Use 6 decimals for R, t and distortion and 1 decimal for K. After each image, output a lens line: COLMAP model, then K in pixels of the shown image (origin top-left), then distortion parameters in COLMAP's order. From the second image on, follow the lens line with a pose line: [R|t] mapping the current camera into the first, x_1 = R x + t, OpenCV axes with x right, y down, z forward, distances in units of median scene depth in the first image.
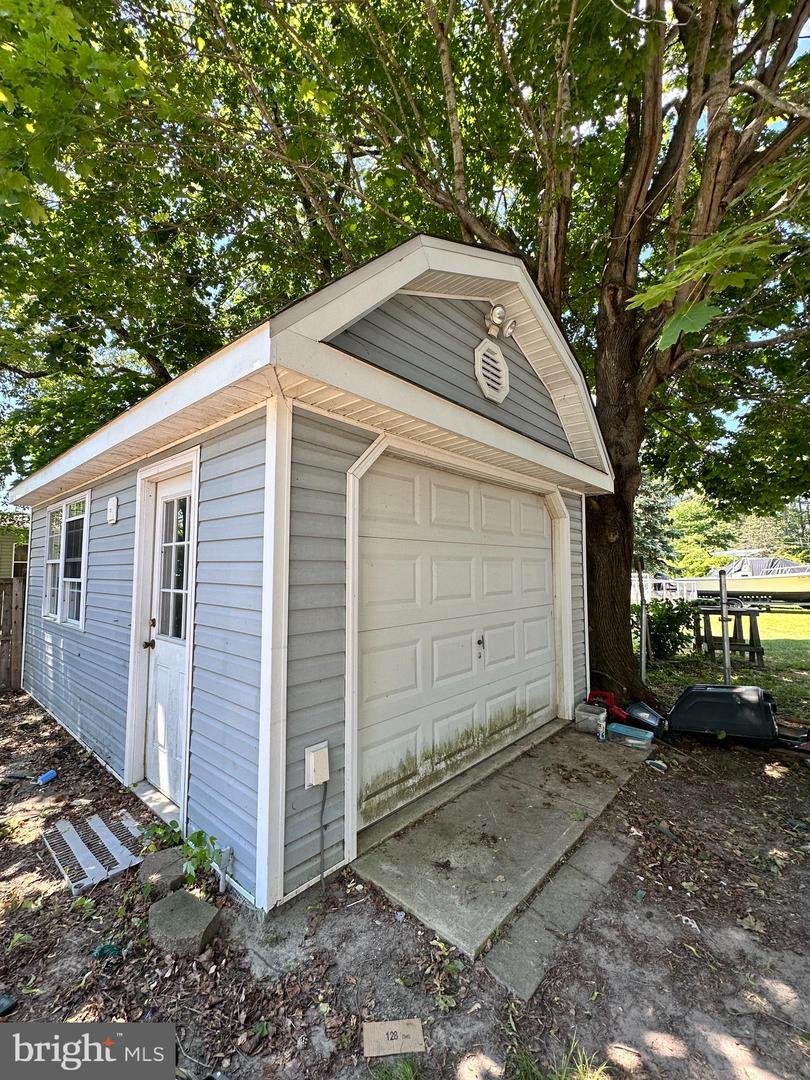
lens RADIAL K [[456.9, 0, 405.0], [0, 456.9, 539.0], [0, 0, 1]] dist [-0.001214, 0.000143]
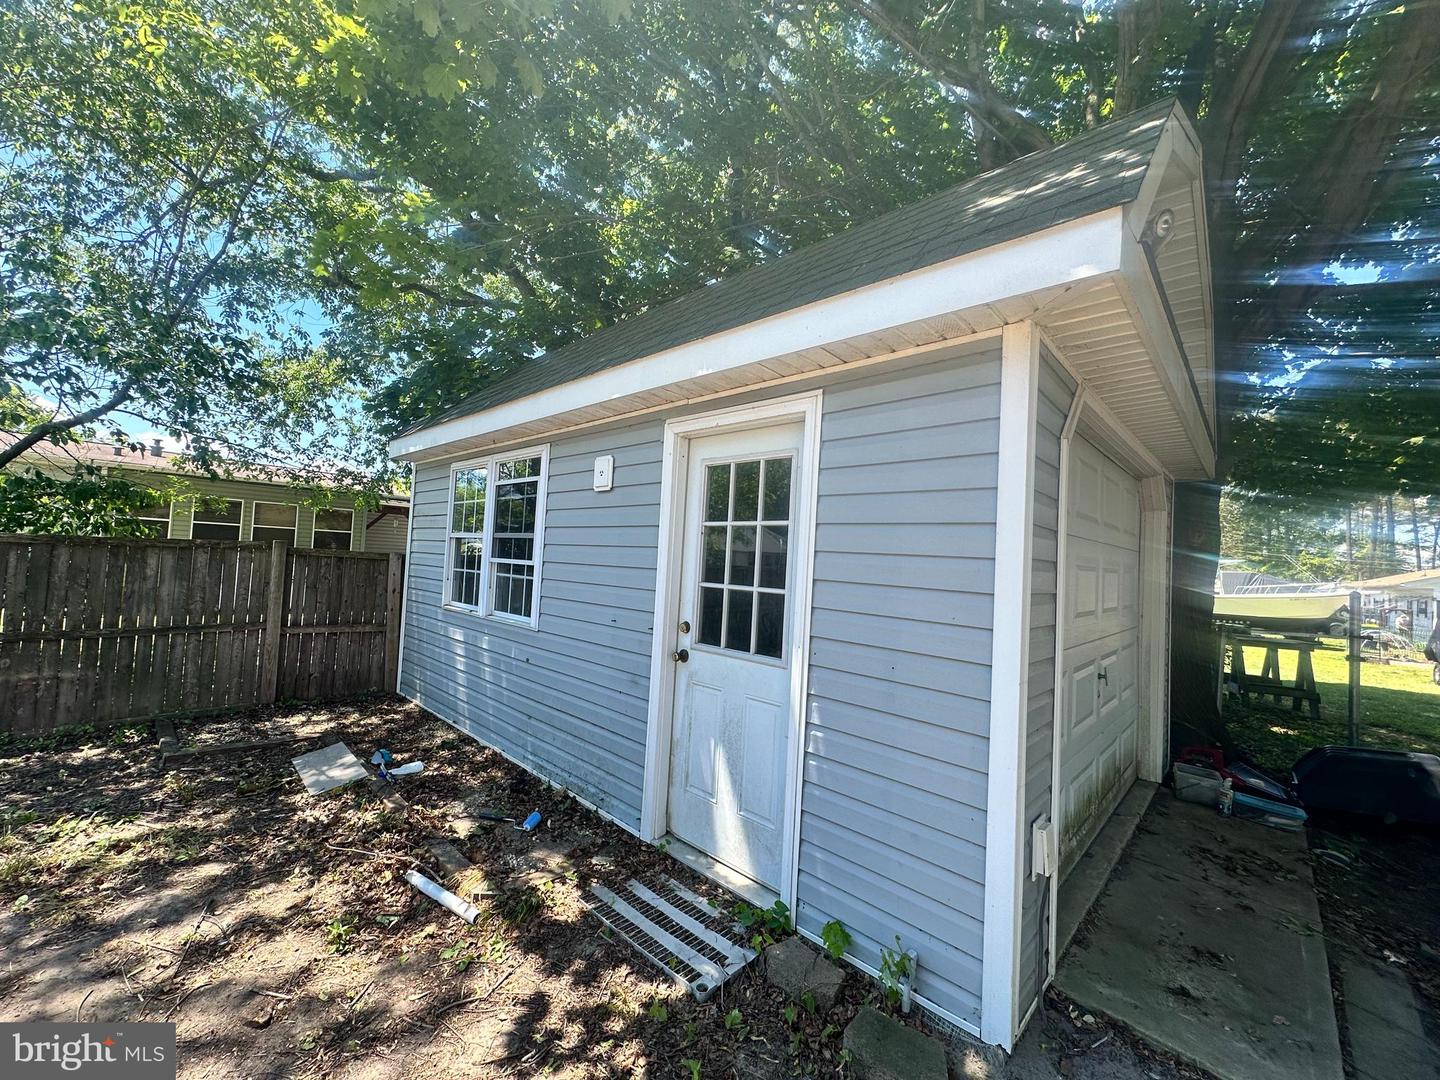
lens RADIAL K [[575.2, 0, 720.3], [0, 575.2, 538.8], [0, 0, 1]] dist [-0.002305, 0.000380]
pose [[0.998166, 0.049471, -0.034900, -0.448809], [-0.048458, 0.998395, 0.029303, 0.008510], [0.036293, -0.027558, 0.998961, 0.065994]]
